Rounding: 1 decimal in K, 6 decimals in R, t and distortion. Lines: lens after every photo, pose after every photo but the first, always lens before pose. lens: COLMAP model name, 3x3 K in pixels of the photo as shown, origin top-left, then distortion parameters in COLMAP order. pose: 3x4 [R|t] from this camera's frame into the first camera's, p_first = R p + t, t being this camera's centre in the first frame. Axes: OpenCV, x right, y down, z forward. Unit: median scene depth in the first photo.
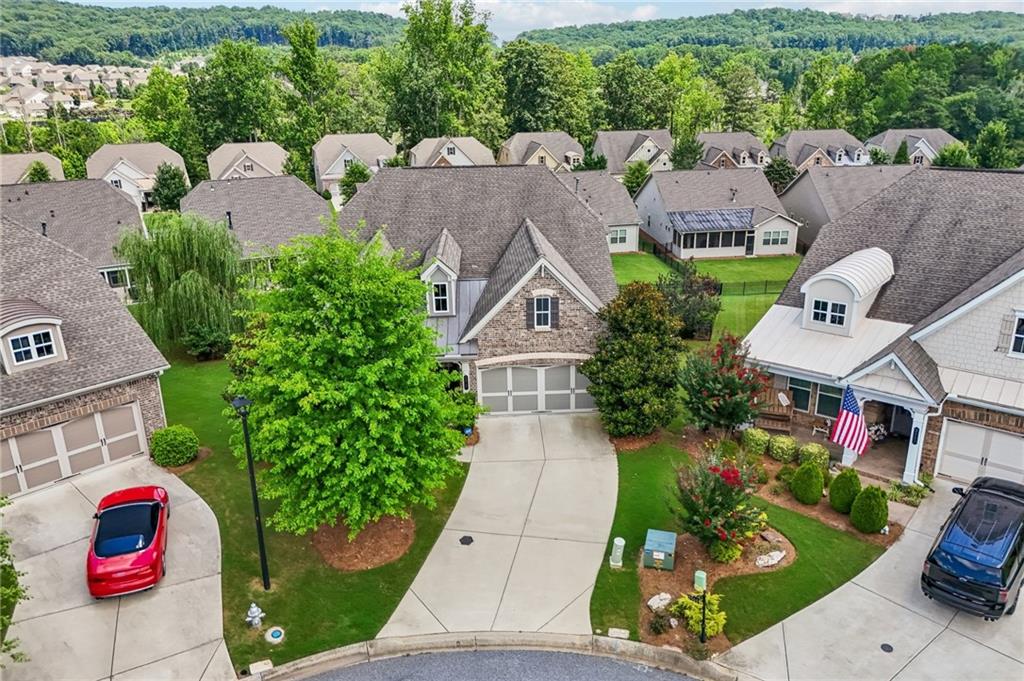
lens RADIAL K [[789.4, 0, 510.3], [0, 789.4, 340.2], [0, 0, 1]] dist [0.069765, -0.027364]
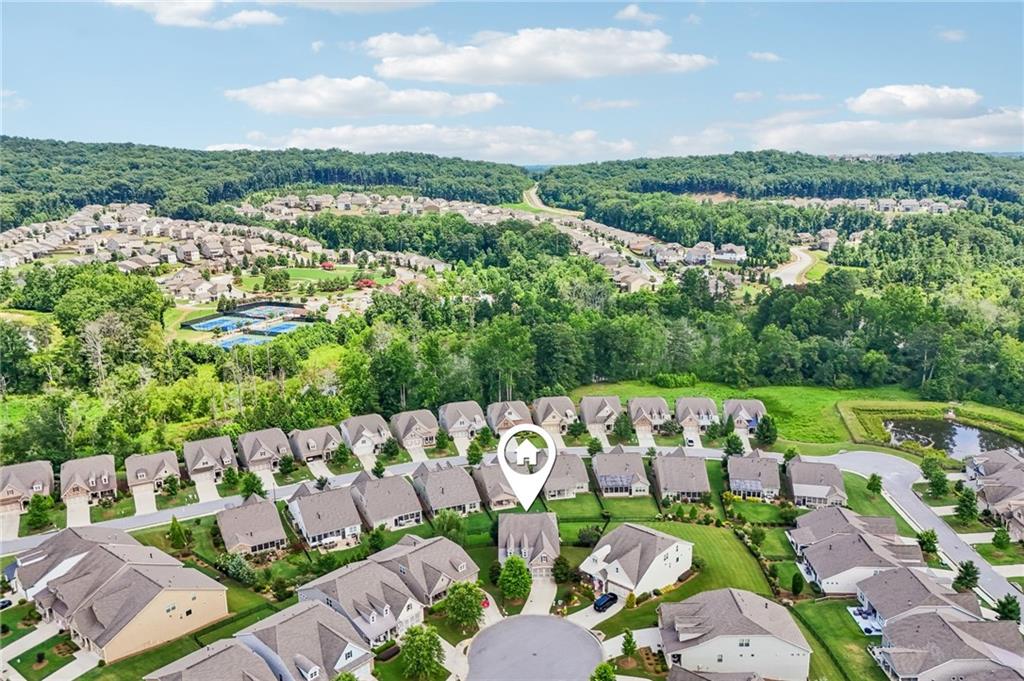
lens RADIAL K [[789.4, 0, 512.7], [0, 789.4, 340.2], [0, 0, 1]] dist [0.069765, -0.027364]
pose [[0.999449, 0.008467, -0.032081, -0.004796], [-0.011579, 0.995110, -0.098087, -0.355175], [0.031093, 0.098405, 0.994661, -1.639530]]
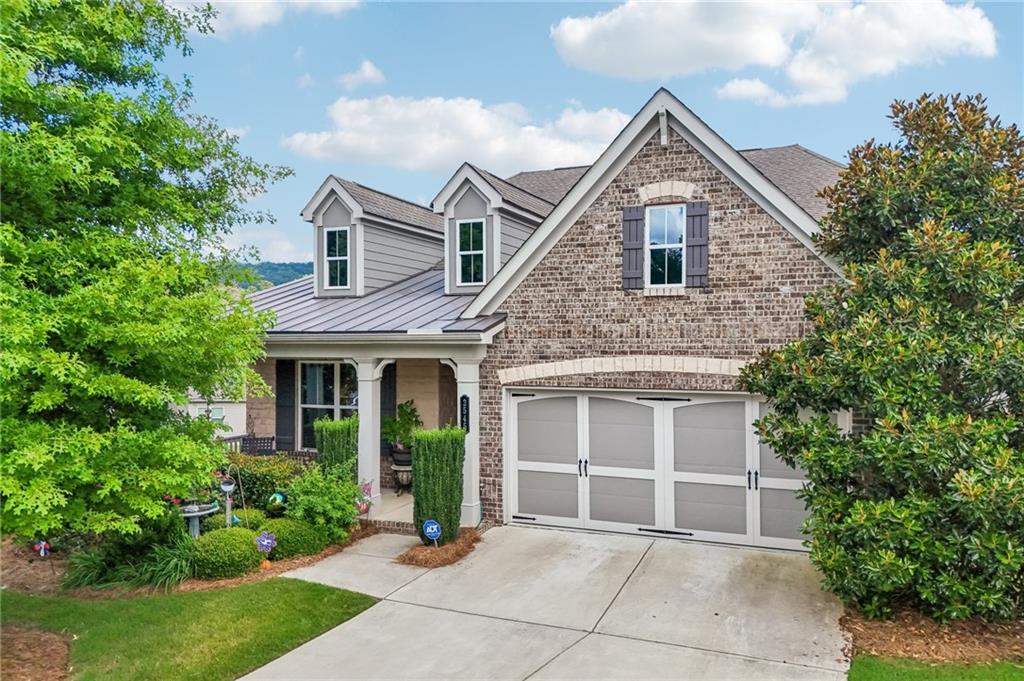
lens RADIAL K [[789.4, 0, 512.2], [0, 789.4, 346.6], [0, 0, 1]] dist [0.069765, -0.027364]
pose [[0.899327, 0.019382, -0.436847, 0.050871], [-0.164348, 0.940754, -0.296601, 0.048857], [0.405217, 0.338536, 0.849231, 0.233780]]
